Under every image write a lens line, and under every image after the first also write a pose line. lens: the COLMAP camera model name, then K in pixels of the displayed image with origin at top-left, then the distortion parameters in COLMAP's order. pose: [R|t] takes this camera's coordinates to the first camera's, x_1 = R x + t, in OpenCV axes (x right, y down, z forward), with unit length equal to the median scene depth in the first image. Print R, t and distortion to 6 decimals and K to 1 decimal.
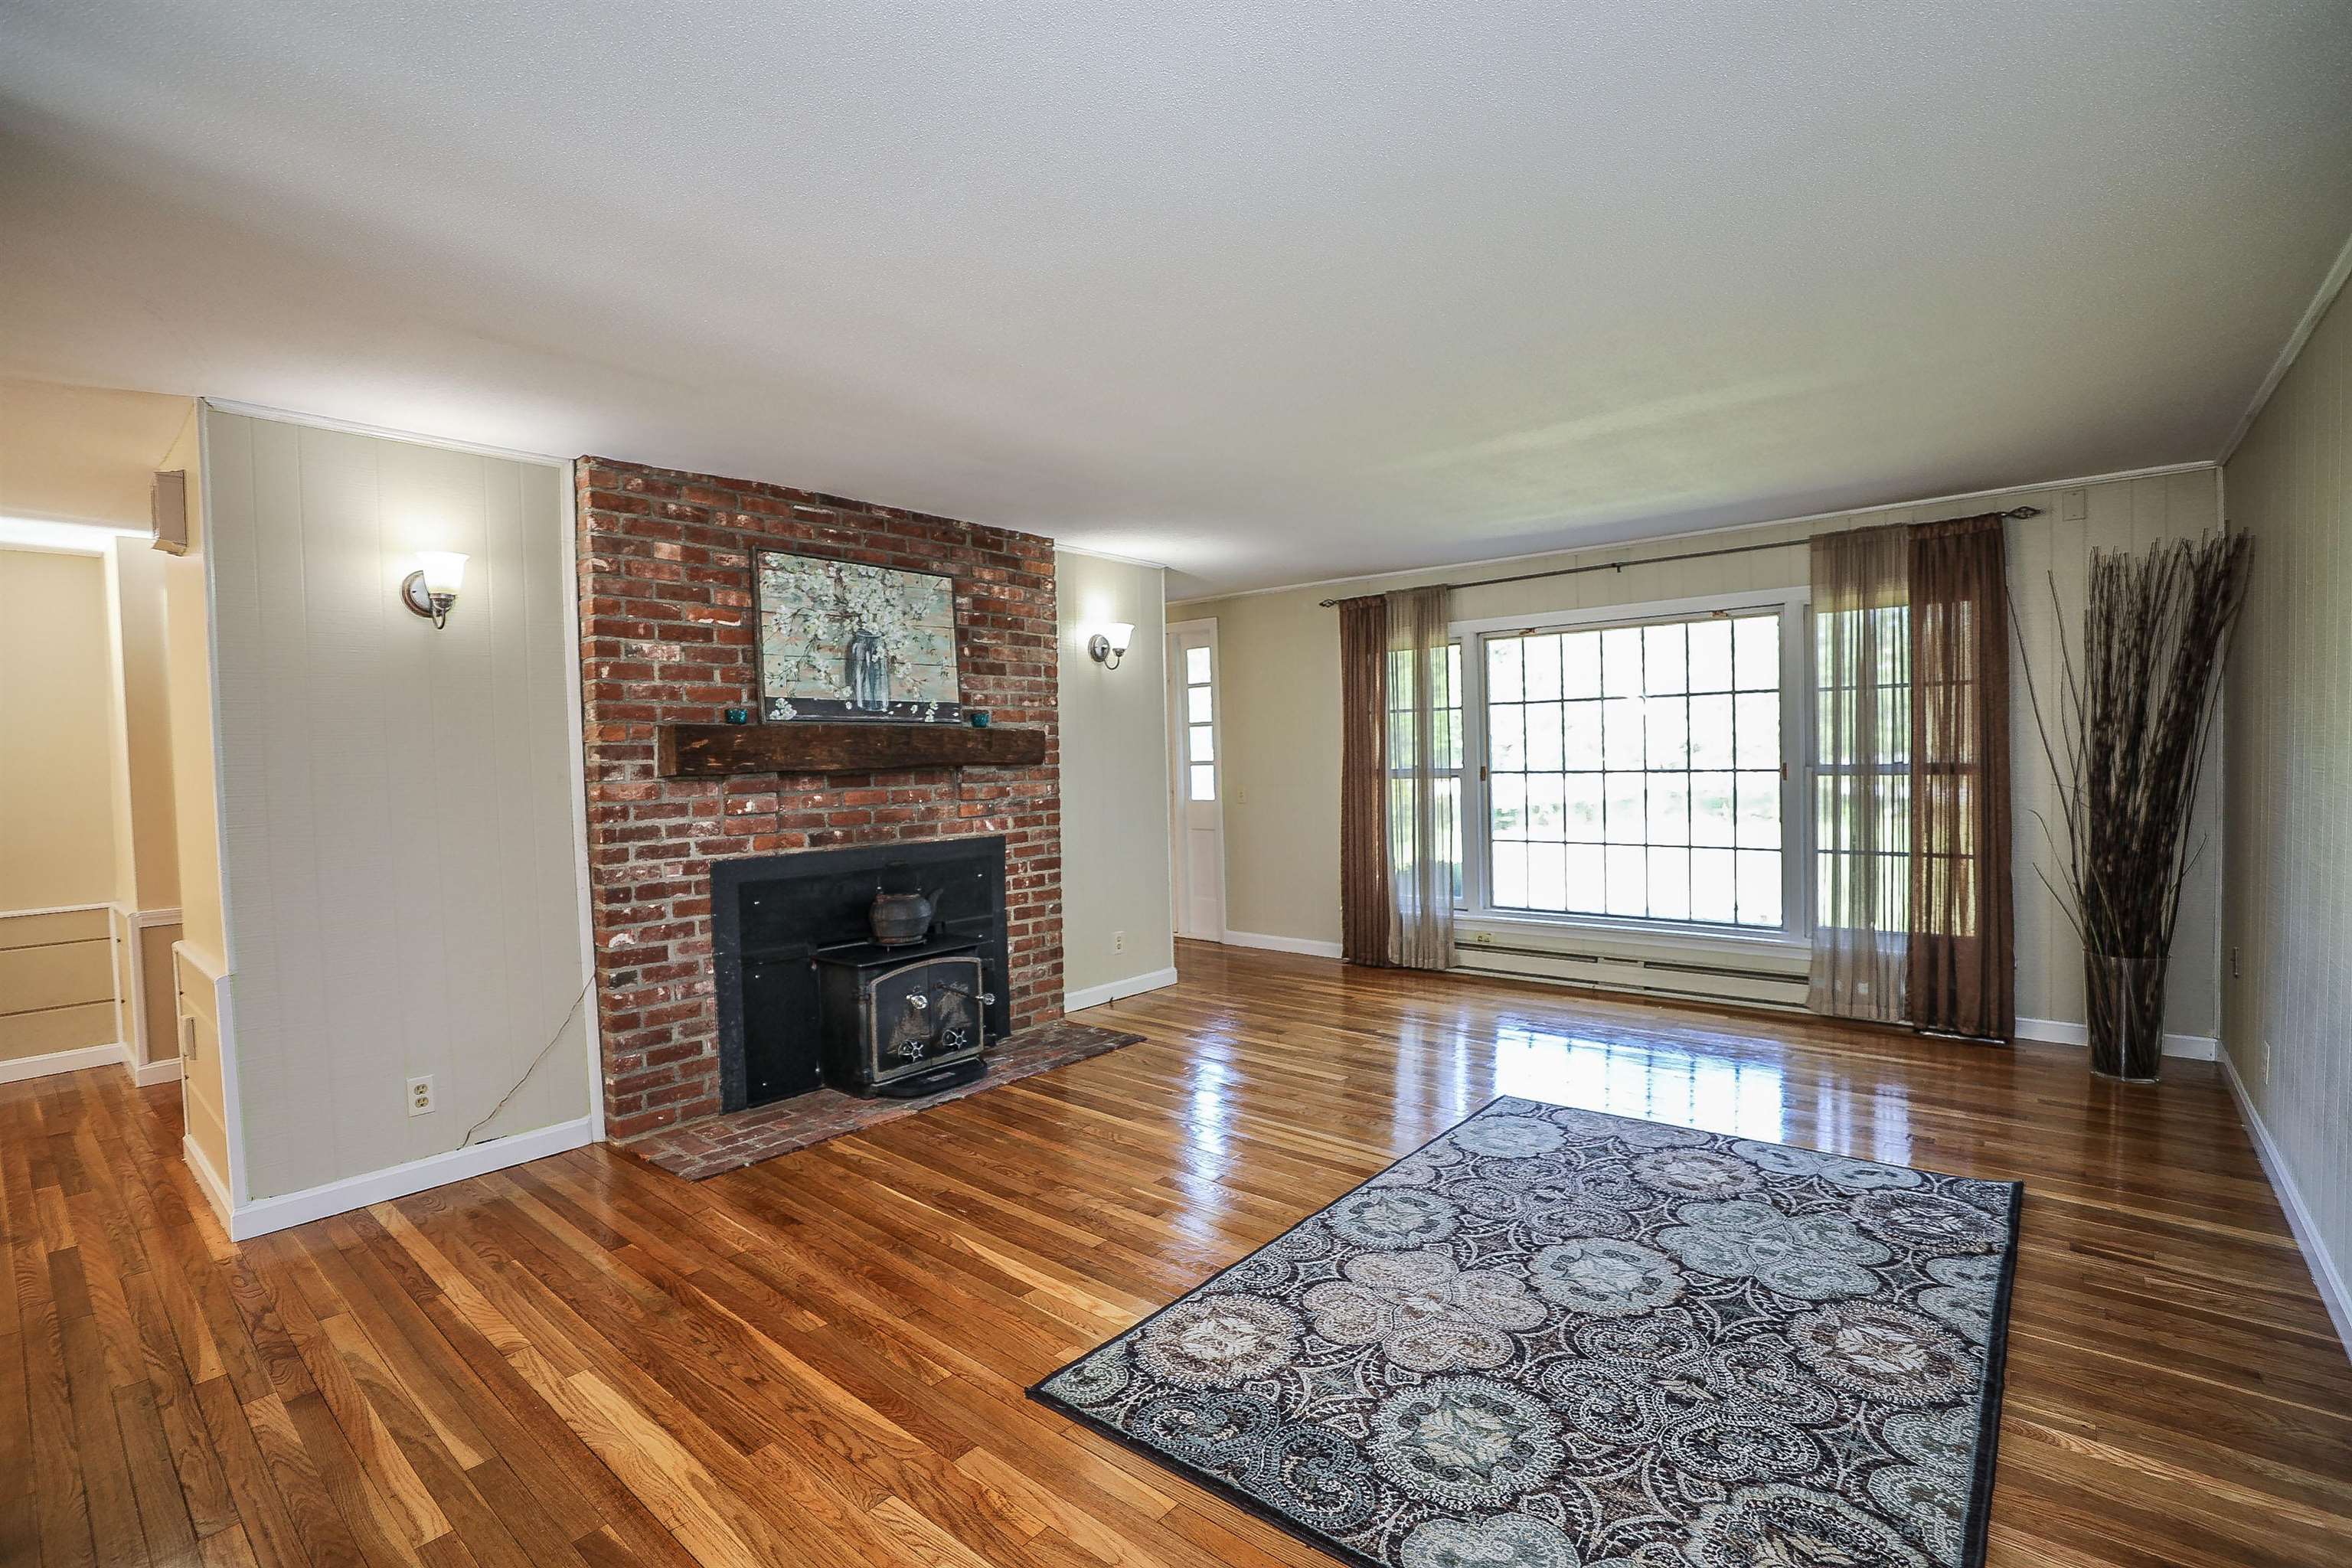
lens RADIAL K [[1060.4, 0, 1174.4], [0, 1060.4, 785.4], [0, 0, 1]] dist [-0.044007, 0.012033]
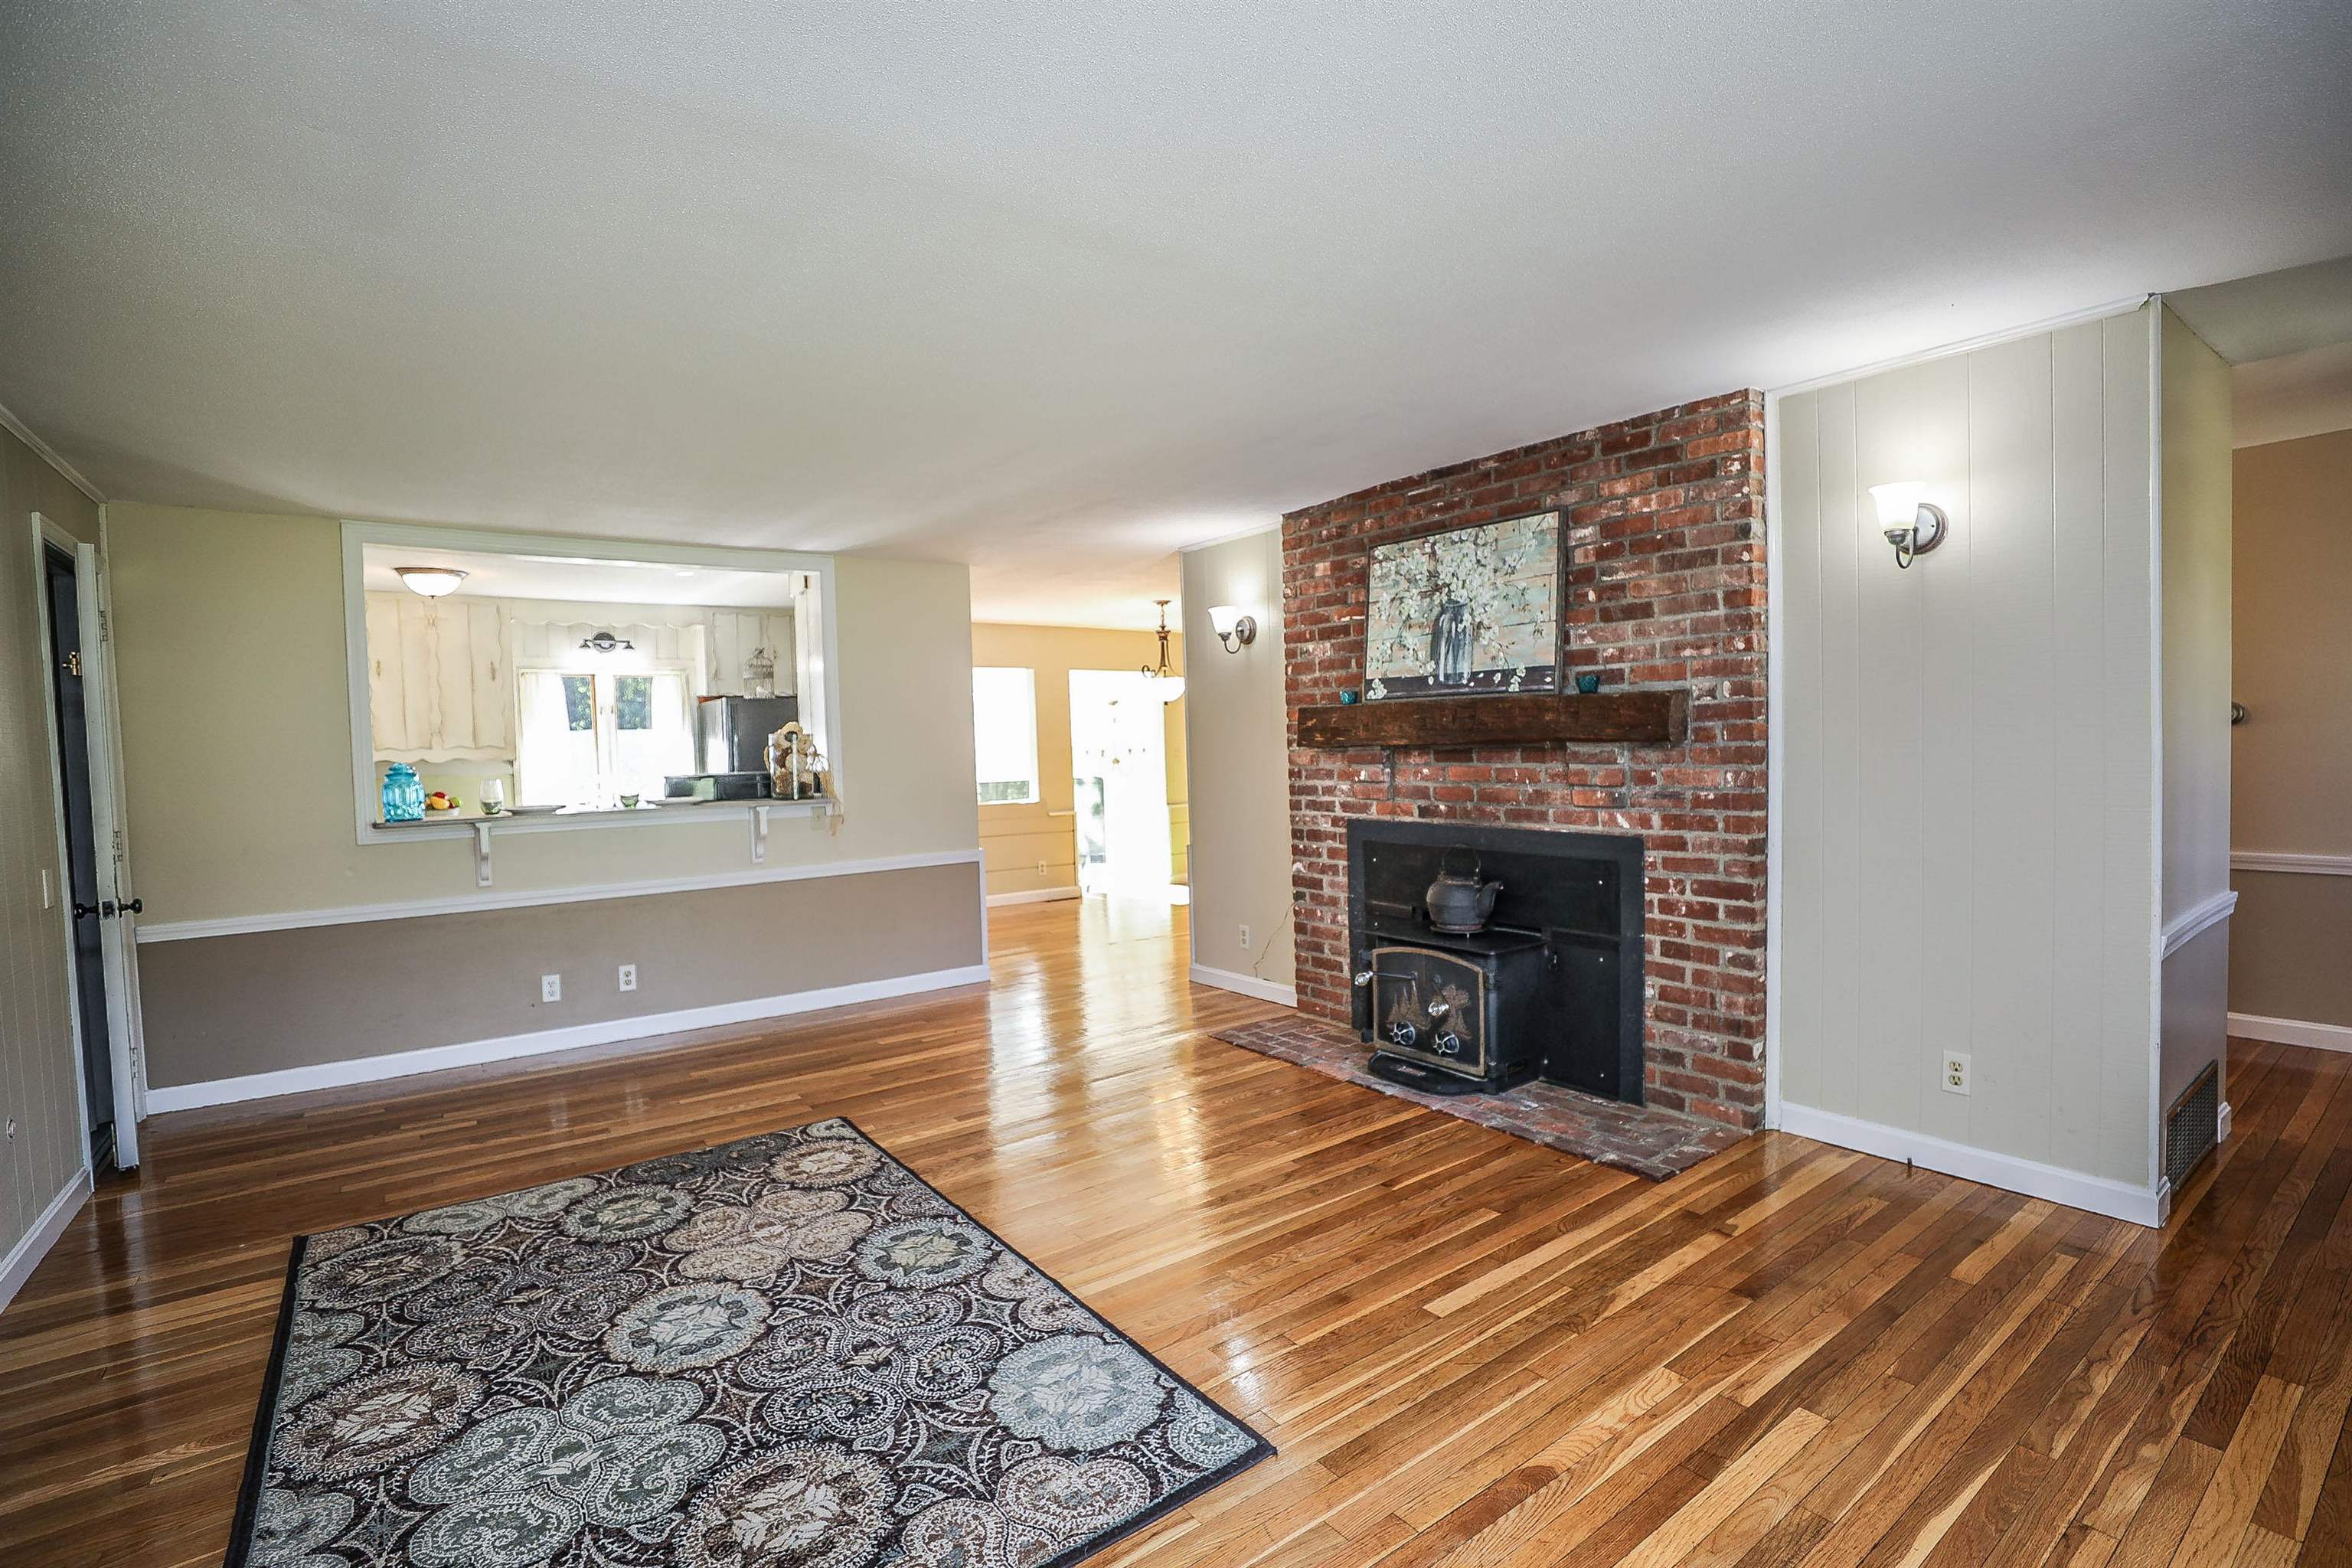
lens RADIAL K [[1060.4, 0, 1174.4], [0, 1060.4, 785.4], [0, 0, 1]] dist [-0.044007, 0.012033]
pose [[-0.214678, 0.069323, -0.974222, 0.746777], [0.003443, 0.997525, 0.070223, -0.049338], [0.976679, 0.011721, -0.214386, 1.011316]]
